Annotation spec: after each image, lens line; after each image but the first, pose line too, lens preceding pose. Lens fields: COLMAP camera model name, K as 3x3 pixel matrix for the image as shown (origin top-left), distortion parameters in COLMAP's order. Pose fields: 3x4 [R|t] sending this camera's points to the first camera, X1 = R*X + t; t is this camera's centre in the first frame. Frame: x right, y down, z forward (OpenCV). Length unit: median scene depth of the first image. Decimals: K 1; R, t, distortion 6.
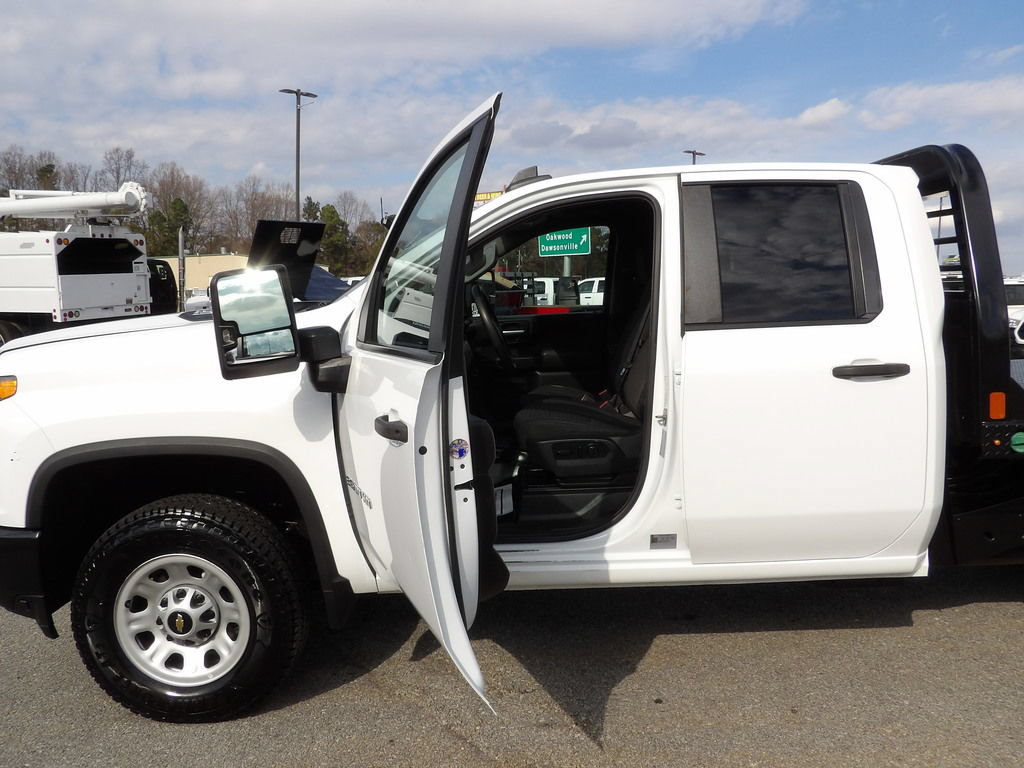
lens RADIAL K [[846.9, 0, 518.6], [0, 846.9, 382.1], [0, 0, 1]] dist [-0.061486, 0.066809]
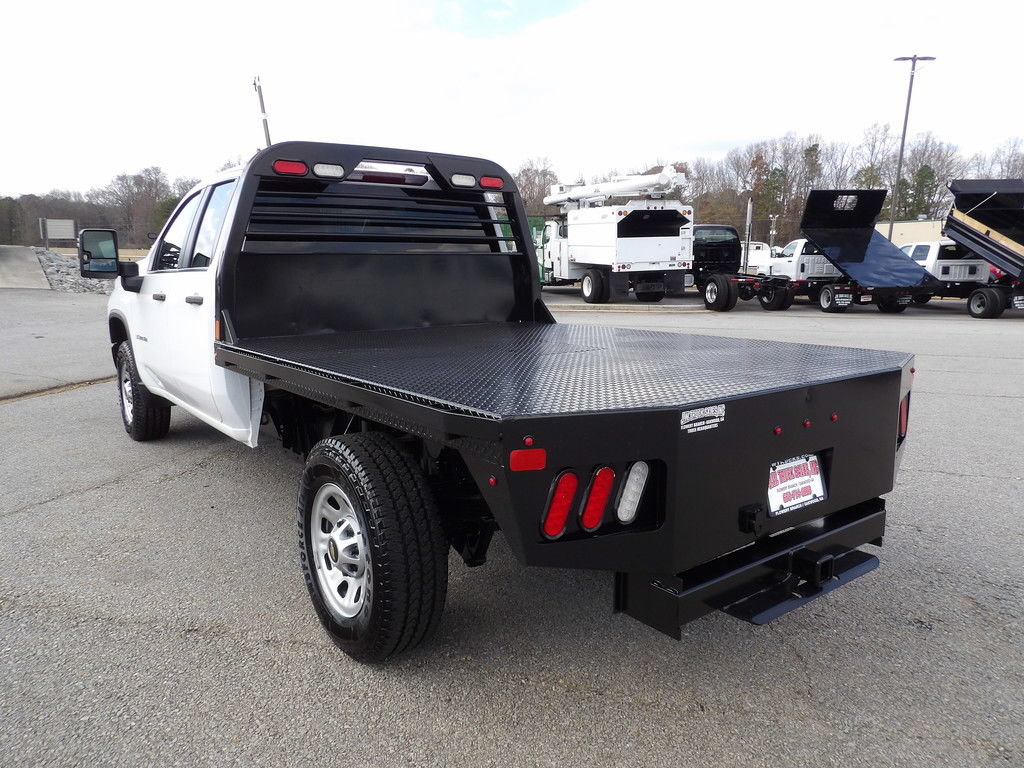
lens RADIAL K [[740.0, 0, 515.7], [0, 740.0, 384.7], [0, 0, 1]] dist [-0.036113, 0.051440]
pose [[0.615302, 0.154176, -0.773067, 0.315038], [-0.100318, 0.988028, 0.117201, -0.013326], [0.781882, 0.005439, 0.623403, 0.101161]]
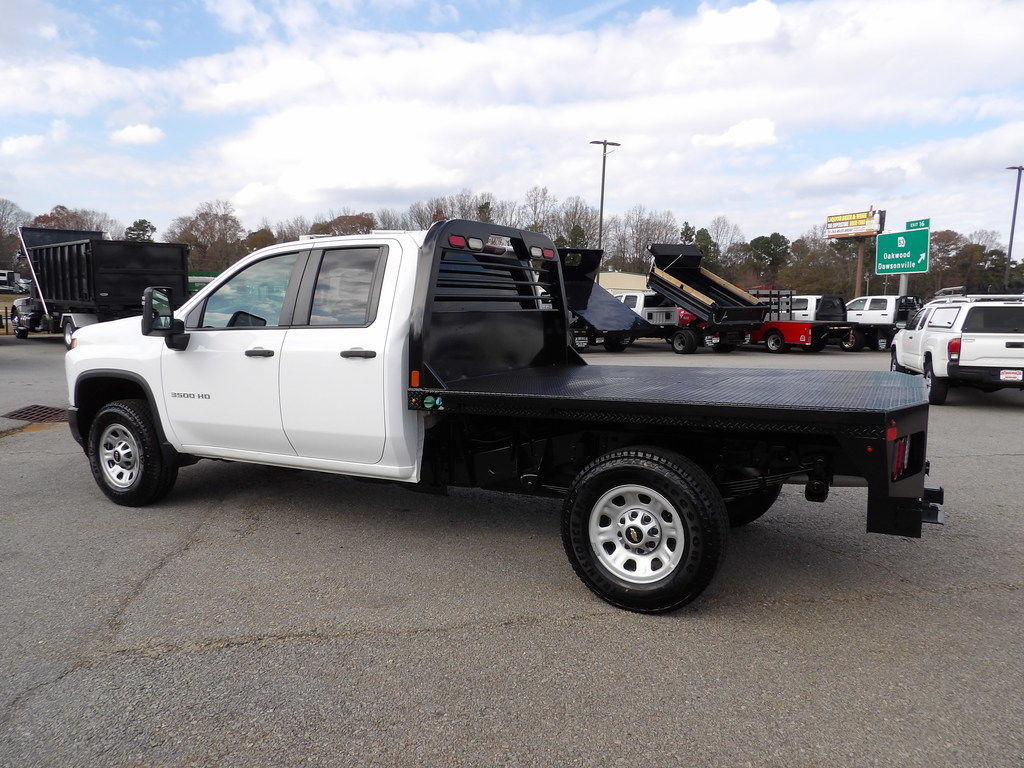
lens RADIAL K [[740.0, 0, 516.3], [0, 740.0, 378.2], [0, 0, 1]] dist [-0.036113, 0.051440]
pose [[0.885653, 0.065040, -0.459770, 0.237814], [-0.067873, 0.997640, 0.010385, -0.000334], [0.459360, 0.022009, 0.887977, -0.036890]]
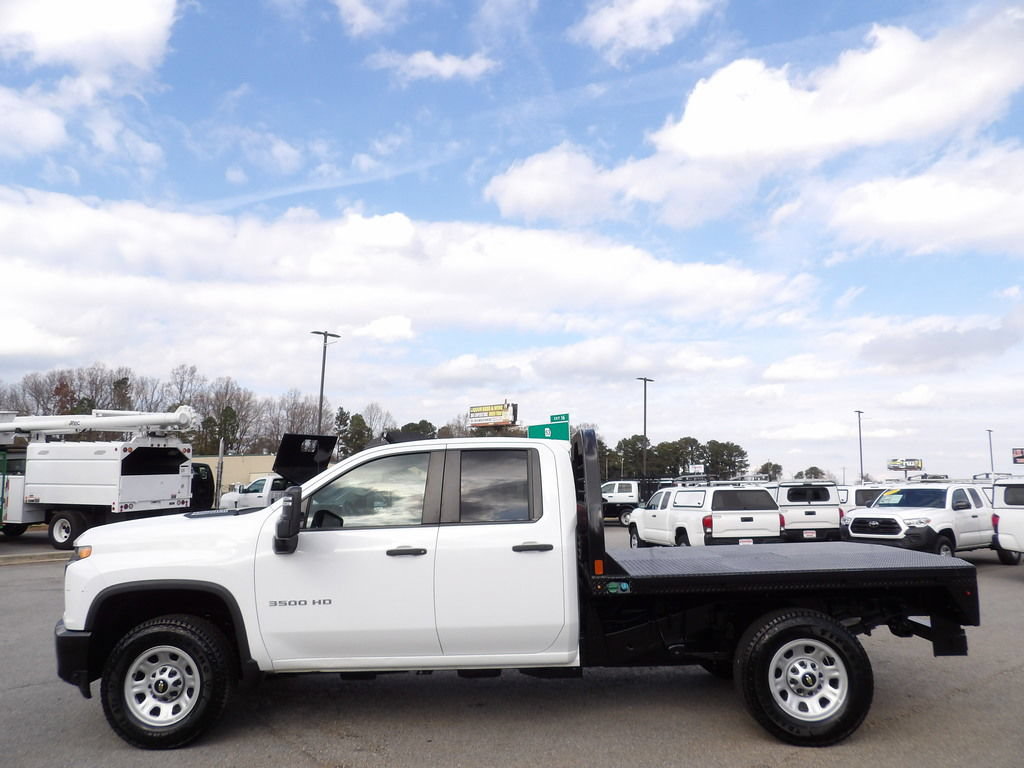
lens RADIAL K [[740.0, 0, 515.8], [0, 740.0, 384.4], [0, 0, 1]] dist [-0.036113, 0.051440]
pose [[0.999925, 0.007229, -0.009907, 0.065710], [-0.009428, 0.969728, -0.244008, 0.006044], [0.007844, 0.244083, 0.969723, -0.122394]]
